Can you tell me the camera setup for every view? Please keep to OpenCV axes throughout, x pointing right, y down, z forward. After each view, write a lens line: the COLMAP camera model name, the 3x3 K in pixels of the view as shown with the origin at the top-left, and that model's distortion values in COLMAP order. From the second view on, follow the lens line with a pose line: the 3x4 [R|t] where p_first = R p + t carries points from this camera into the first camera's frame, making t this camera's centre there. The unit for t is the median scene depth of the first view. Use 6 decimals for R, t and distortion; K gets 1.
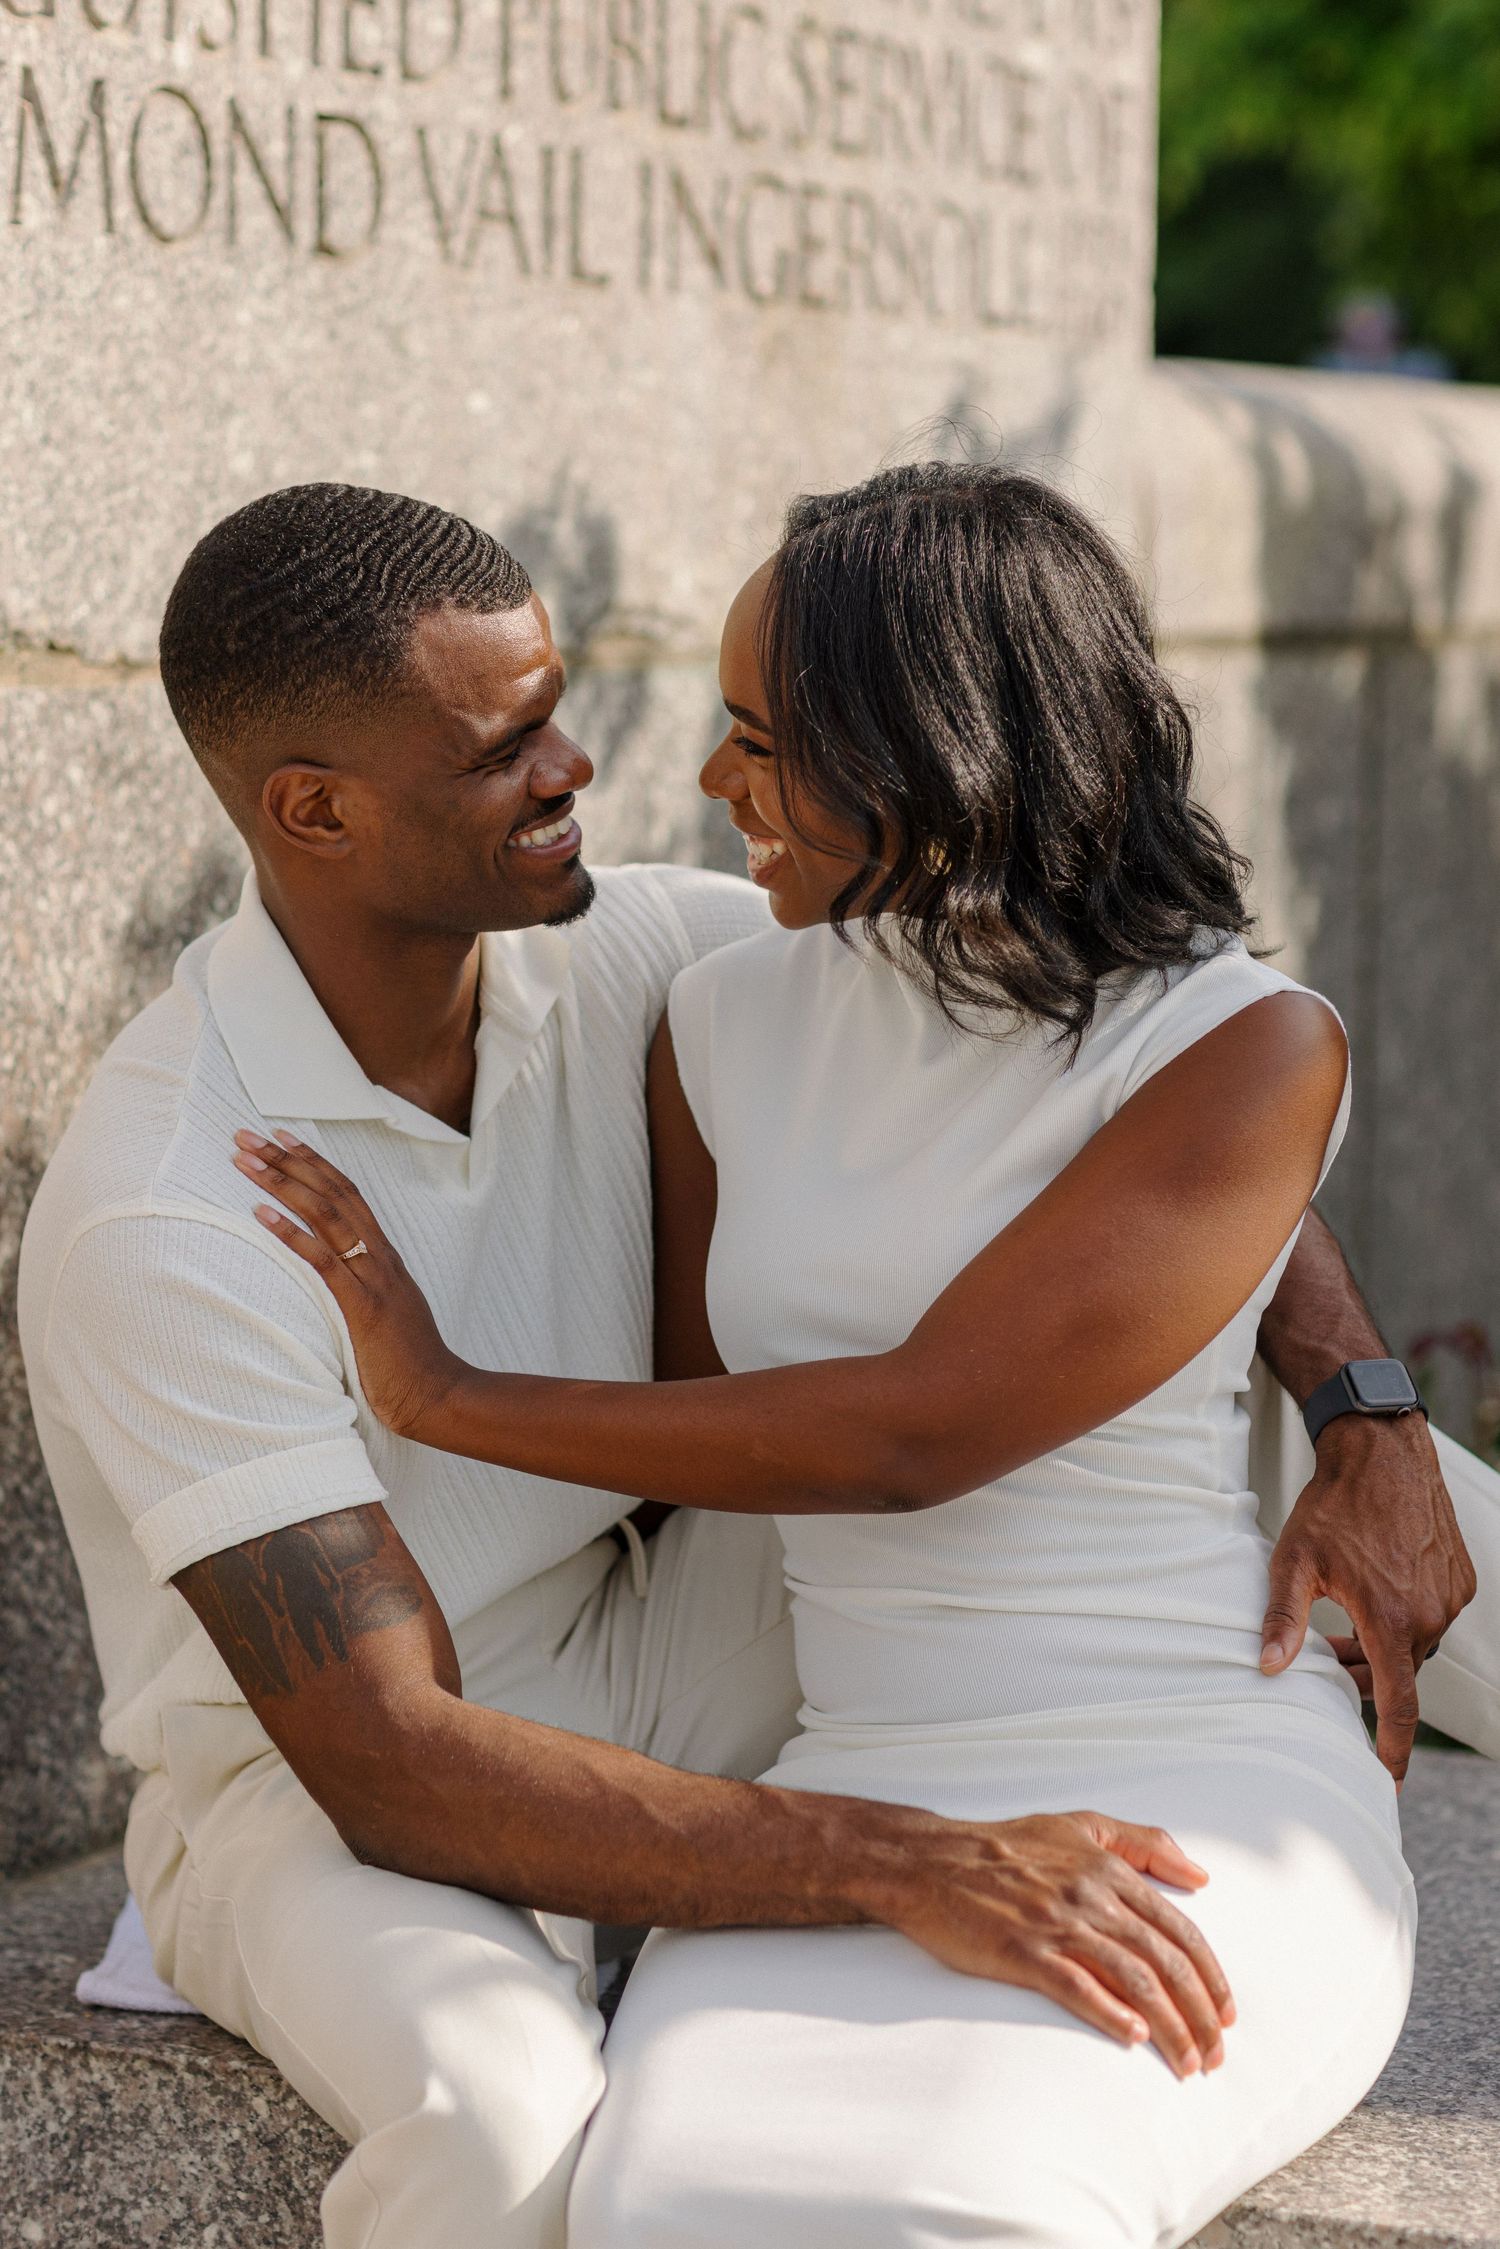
lens RADIAL K [[5361.0, 0, 753.4], [0, 5361.0, 1139.4], [0, 0, 1]] dist [0.010087, 0.000000]
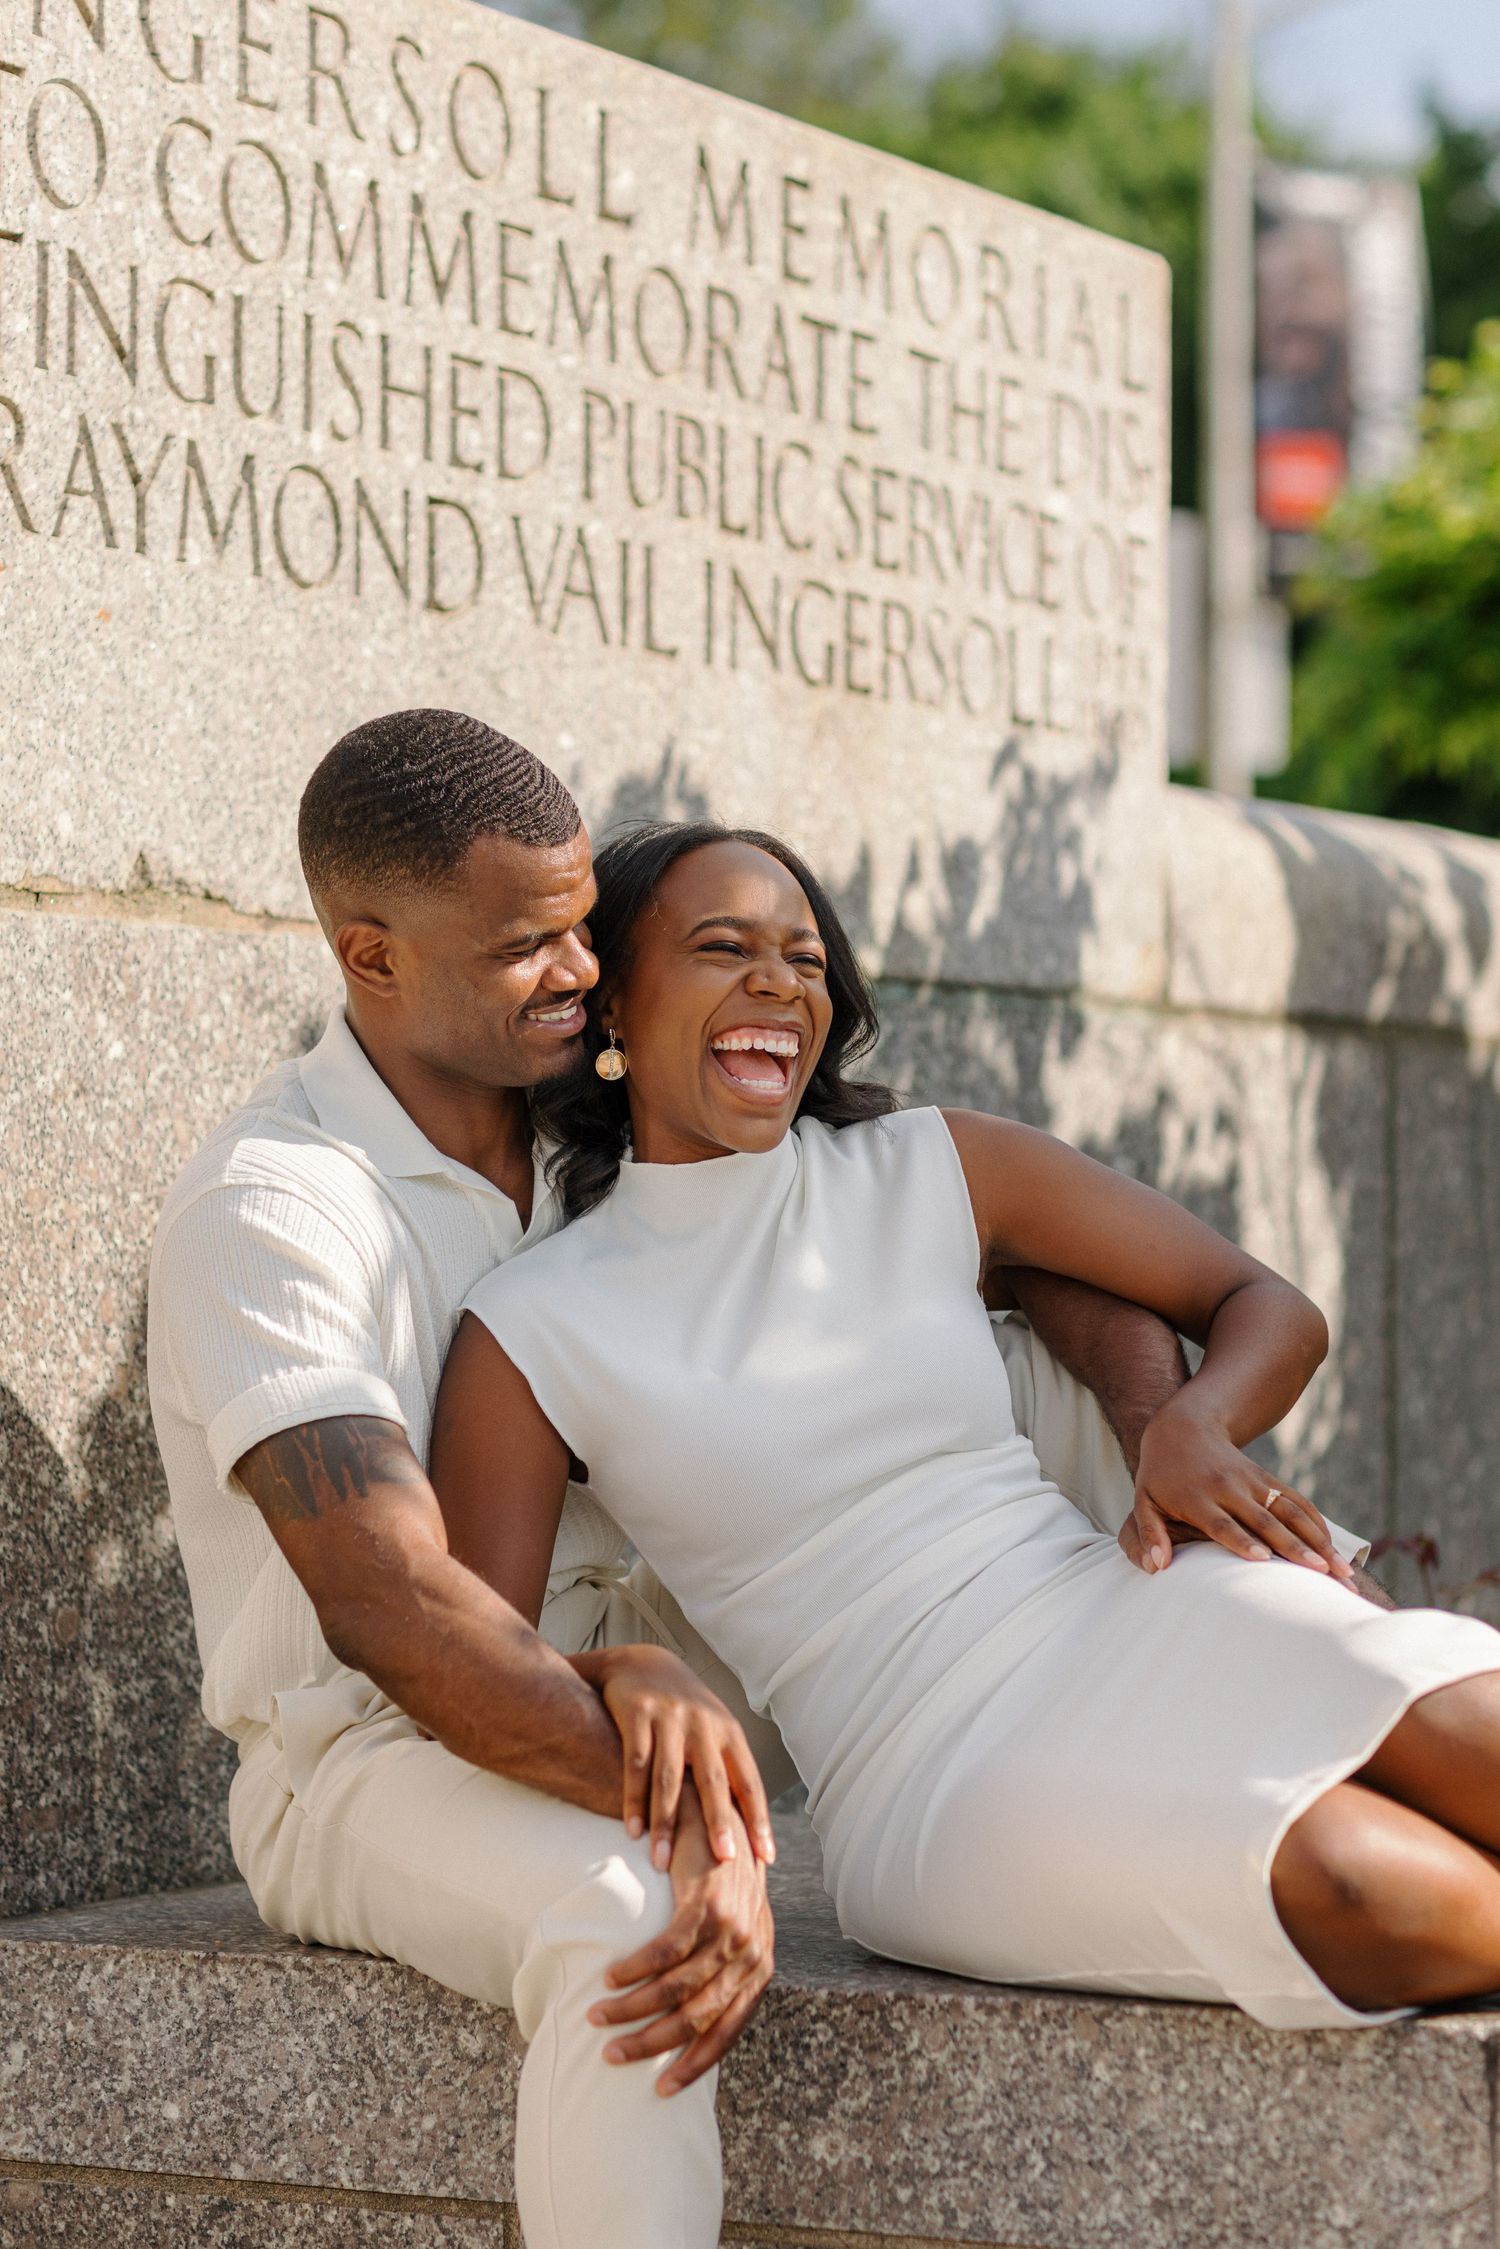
lens RADIAL K [[5361.0, 0, 747.7], [0, 5361.0, 1117.4], [0, 0, 1]] dist [0.010087, 0.000000]
pose [[0.998923, -0.008941, -0.045527, 0.050492], [0.002939, 0.991481, -0.130221, 0.119635], [0.046303, 0.129947, 0.990439, -0.223245]]
